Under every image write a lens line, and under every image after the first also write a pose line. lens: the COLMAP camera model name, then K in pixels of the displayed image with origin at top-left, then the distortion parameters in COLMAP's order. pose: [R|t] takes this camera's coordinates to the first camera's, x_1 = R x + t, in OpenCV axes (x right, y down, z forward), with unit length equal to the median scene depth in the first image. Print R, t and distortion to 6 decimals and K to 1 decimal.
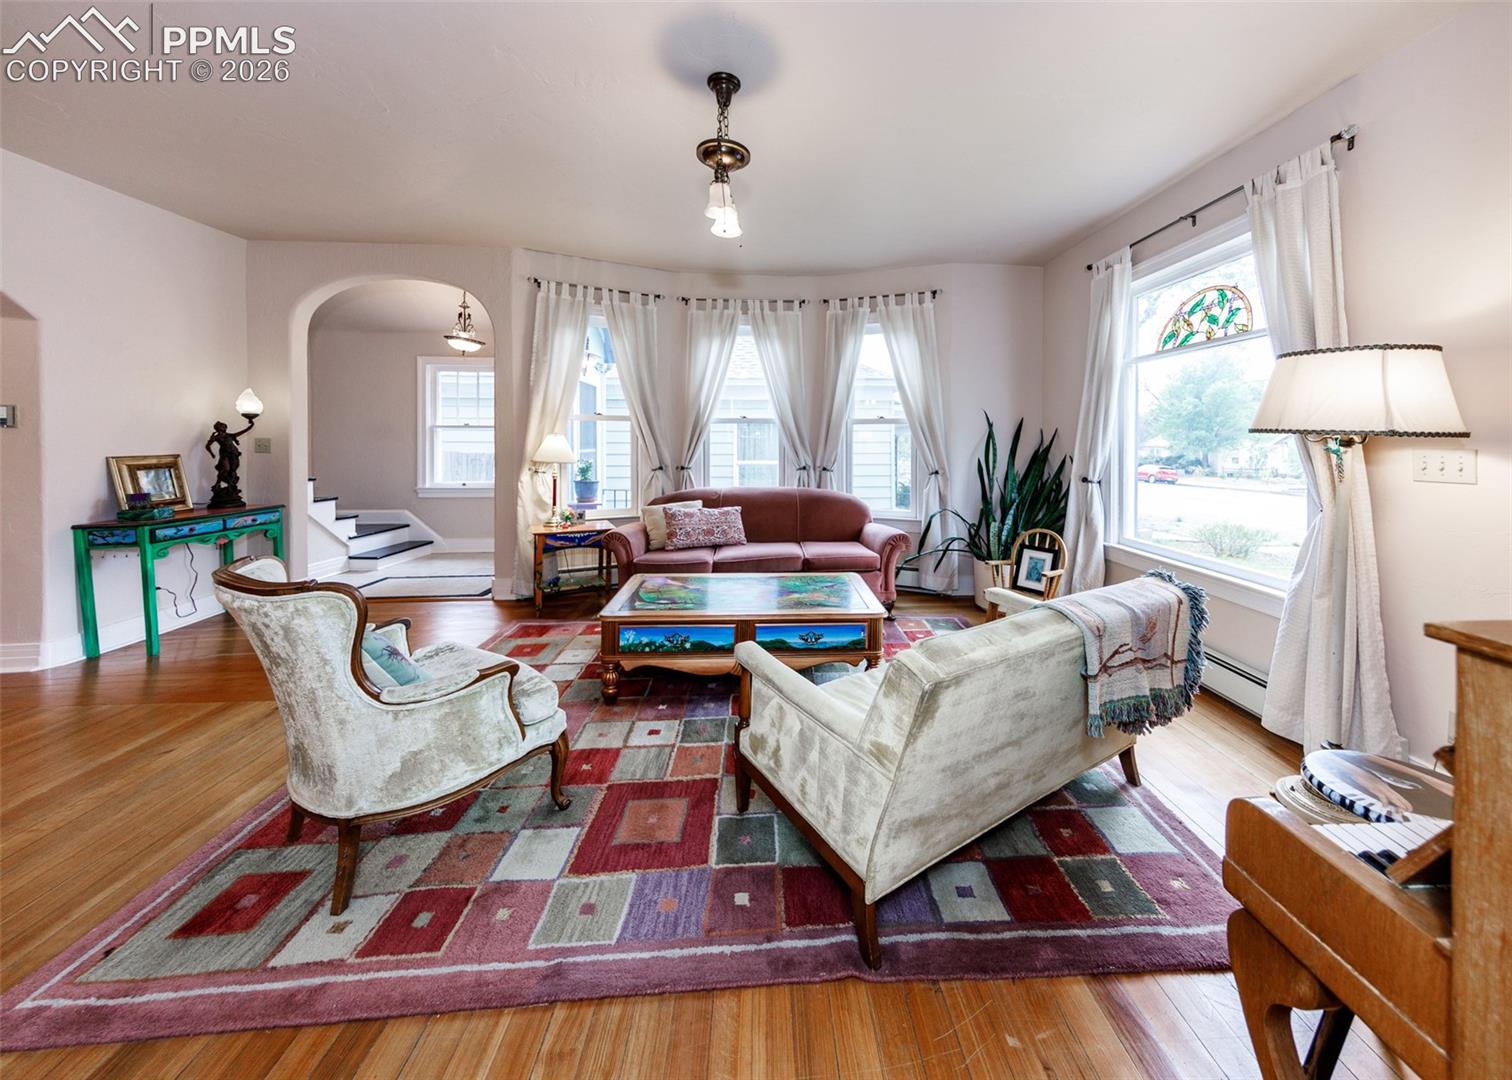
lens RADIAL K [[536.3, 0, 801.9], [0, 536.3, 436.2], [0, 0, 1]] dist [0.012644, -0.001811]
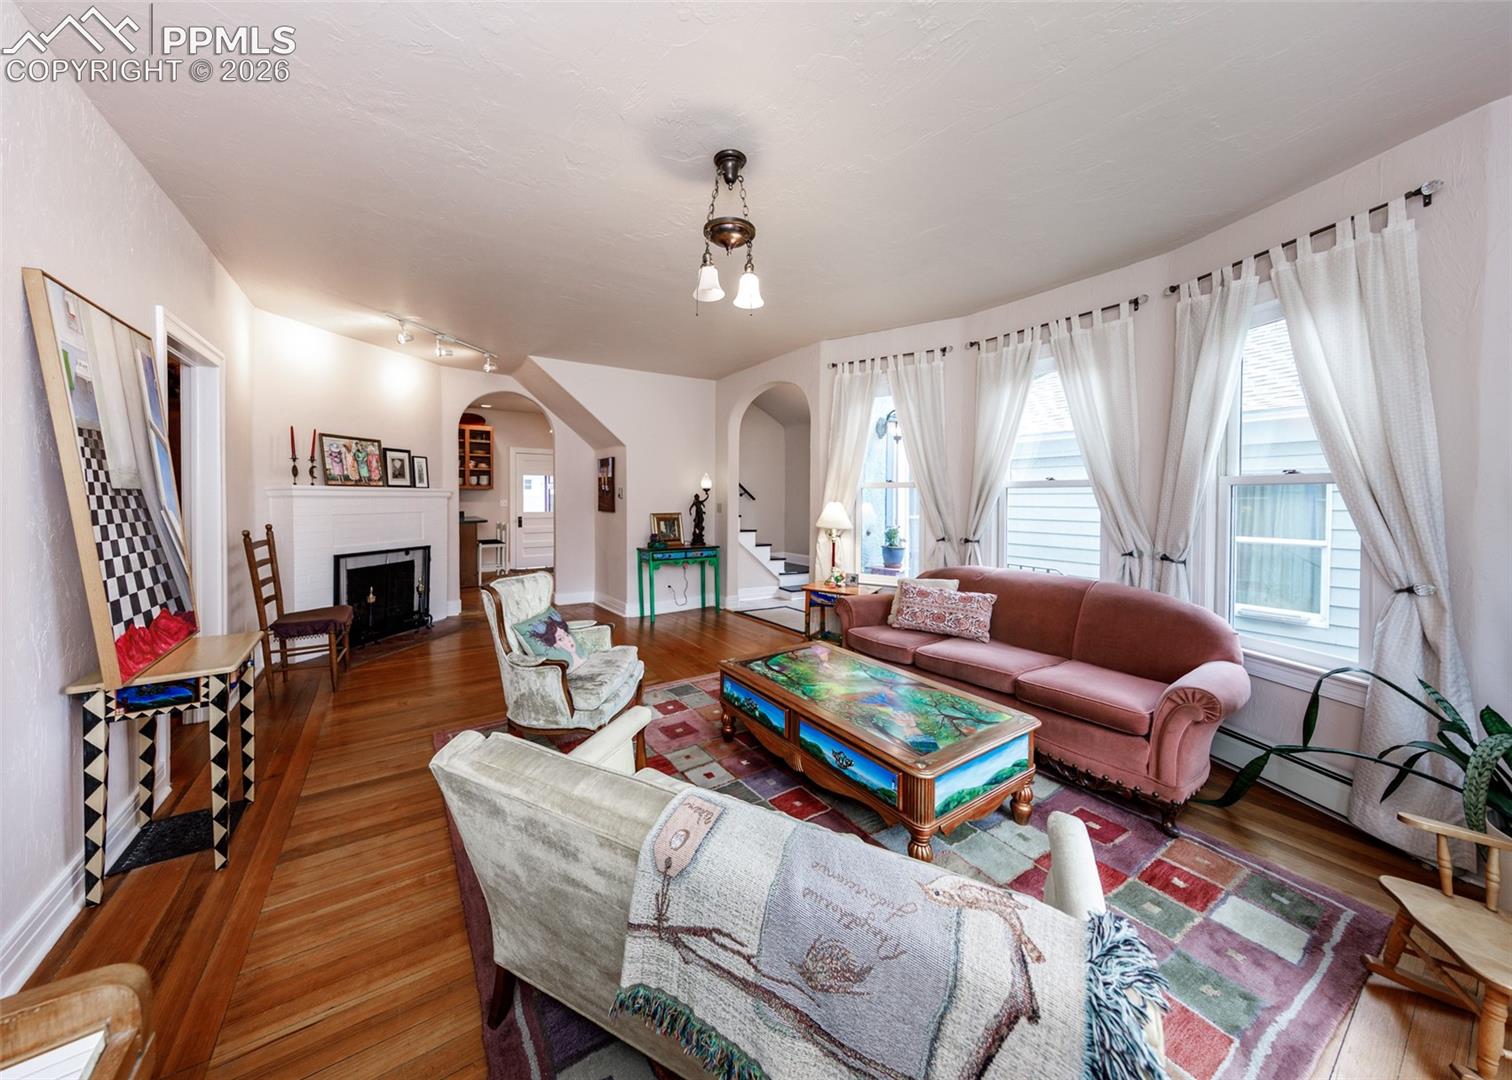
lens RADIAL K [[536.3, 0, 737.0], [0, 536.3, 501.5], [0, 0, 1]] dist [0.012644, -0.001811]
pose [[0.476599, 0.006264, -0.879098, 0.405103], [0.004171, 0.999947, 0.009386, -0.015480], [0.879111, -0.008140, 0.476548, 0.290949]]
